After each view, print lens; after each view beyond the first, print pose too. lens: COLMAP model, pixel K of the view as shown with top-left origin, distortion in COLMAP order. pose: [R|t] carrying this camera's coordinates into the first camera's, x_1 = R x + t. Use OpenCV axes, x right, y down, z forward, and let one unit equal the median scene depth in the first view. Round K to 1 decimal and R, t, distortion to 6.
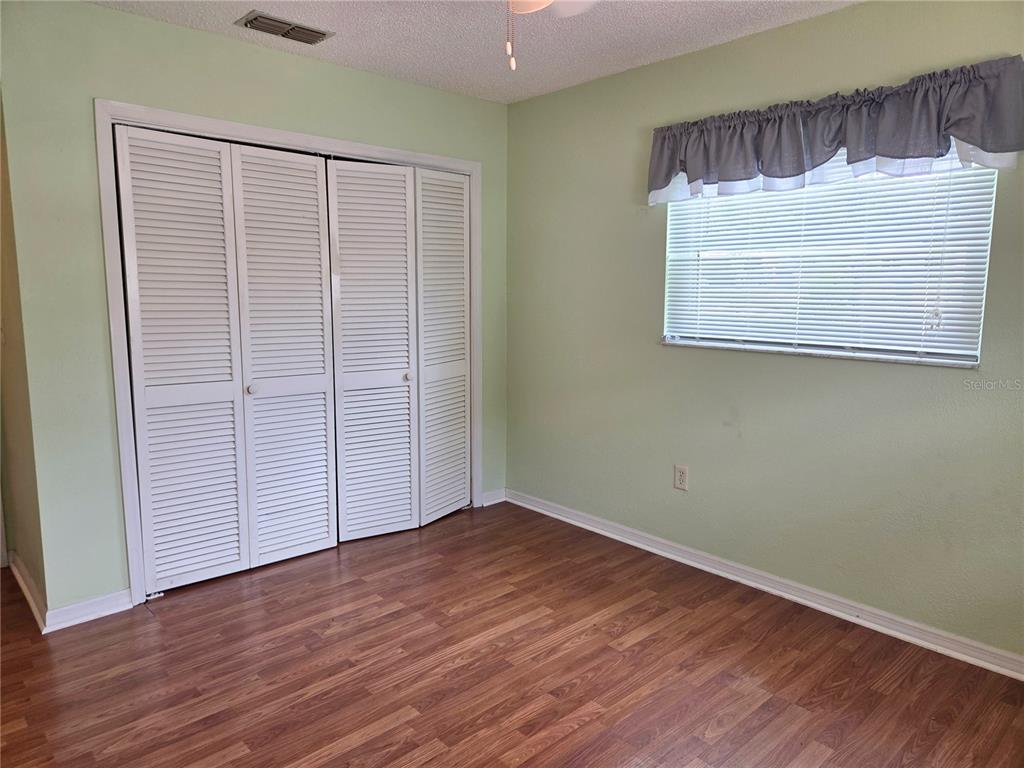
lens RADIAL K [[693.5, 0, 512.7], [0, 693.5, 370.6], [0, 0, 1]] dist [0.183506, -0.132937]
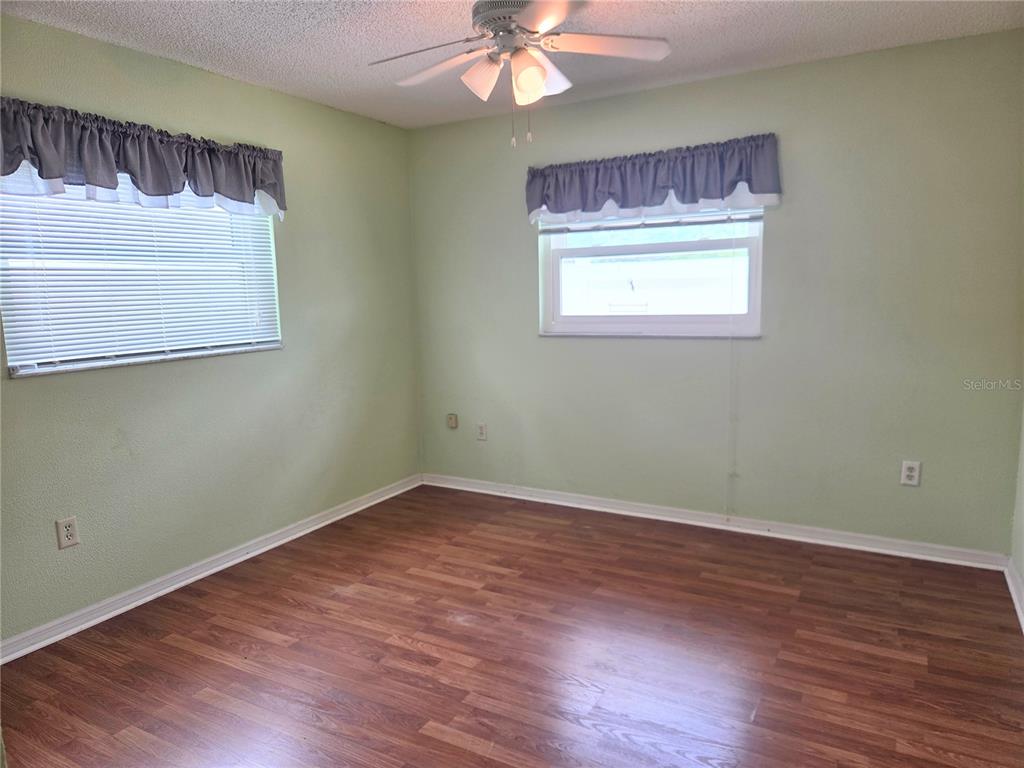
lens RADIAL K [[680.2, 0, 516.6], [0, 680.2, 390.1], [0, 0, 1]] dist [0.006648, -0.001223]
pose [[-0.282374, -0.144071, 0.948424, -0.823802], [0.146335, 0.970619, 0.191010, -0.110695], [-0.948077, 0.192724, -0.252995, 0.854670]]
